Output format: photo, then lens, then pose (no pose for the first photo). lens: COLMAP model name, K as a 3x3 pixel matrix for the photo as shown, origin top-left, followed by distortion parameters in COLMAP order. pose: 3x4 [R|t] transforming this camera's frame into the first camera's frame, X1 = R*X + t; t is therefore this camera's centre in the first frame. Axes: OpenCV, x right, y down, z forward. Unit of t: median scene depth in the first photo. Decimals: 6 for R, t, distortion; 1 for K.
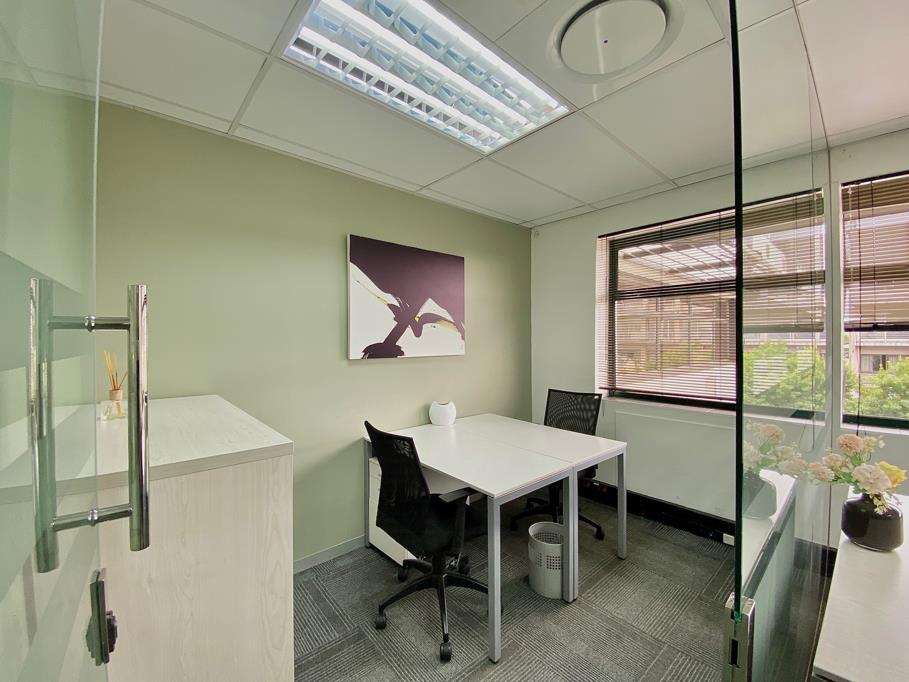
lens RADIAL K [[374.6, 0, 459.3], [0, 374.6, 338.8], [0, 0, 1]] dist [0.002463, -0.000763]
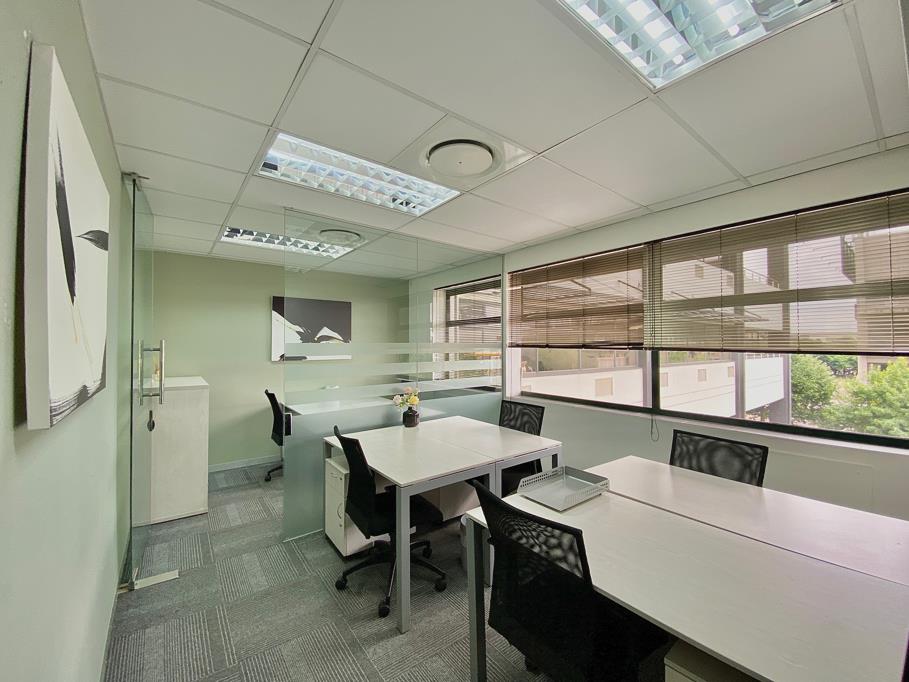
lens RADIAL K [[374.6, 0, 450.8], [0, 374.6, 341.3], [0, 0, 1]] dist [0.002463, -0.000763]
pose [[0.996895, 0.006258, -0.078491, 0.619195], [-0.008541, 0.999549, -0.028781, 0.002716], [0.078276, 0.029362, 0.996499, -0.672758]]
